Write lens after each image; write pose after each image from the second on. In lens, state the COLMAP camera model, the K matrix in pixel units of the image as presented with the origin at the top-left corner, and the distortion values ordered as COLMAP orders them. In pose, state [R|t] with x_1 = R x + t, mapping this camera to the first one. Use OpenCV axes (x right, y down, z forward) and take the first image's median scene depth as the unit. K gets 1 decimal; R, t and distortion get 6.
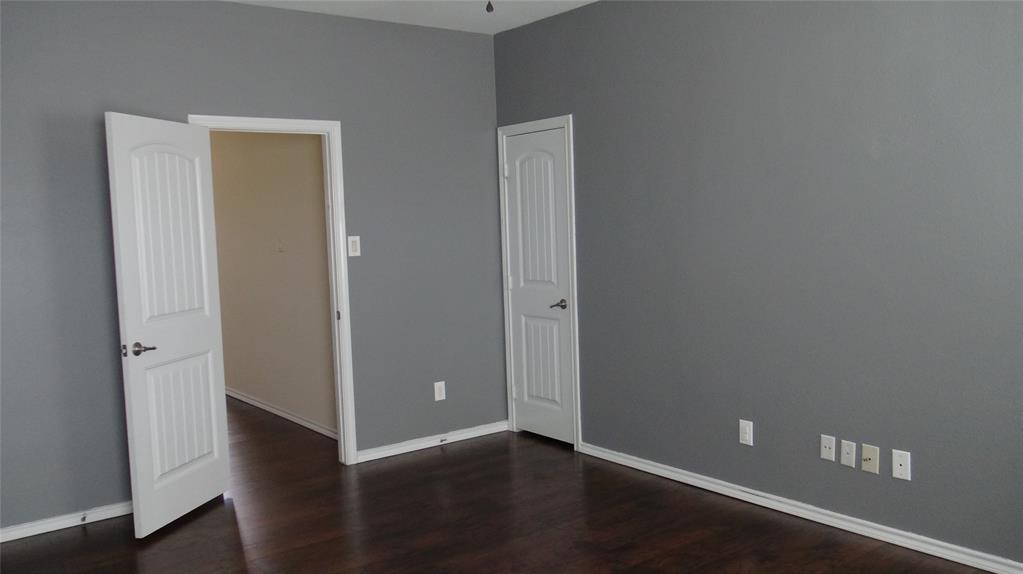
lens RADIAL K [[852.6, 0, 503.1], [0, 852.6, 282.9], [0, 0, 1]] dist [-0.003078, 0.003011]
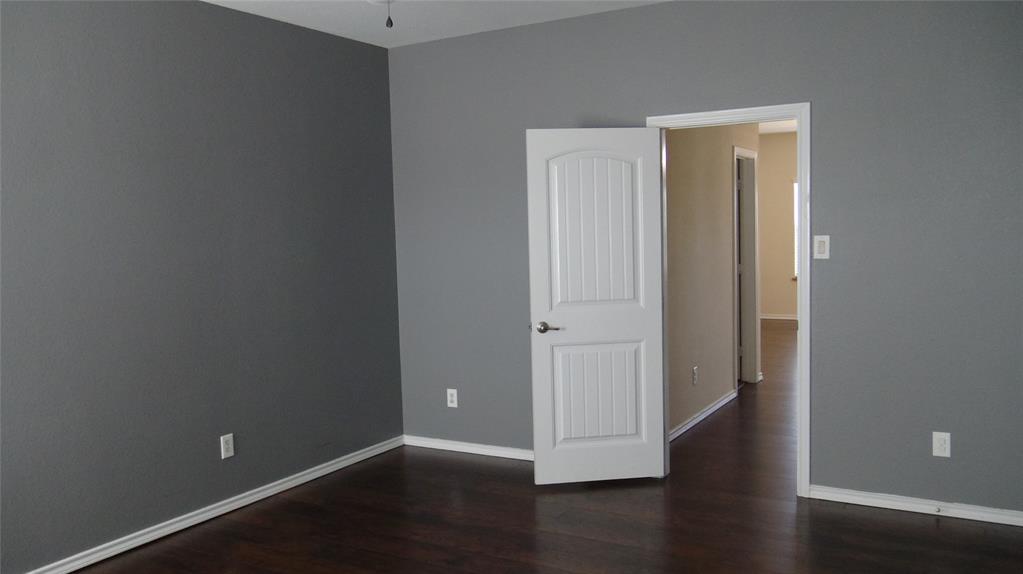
lens RADIAL K [[852.6, 0, 503.7], [0, 852.6, 292.5], [0, 0, 1]] dist [-0.003078, 0.003011]
pose [[0.373289, 0.090608, -0.923280, 0.565906], [-0.056136, 0.995601, 0.075009, -0.050025], [0.926015, 0.023829, 0.376734, 0.438742]]
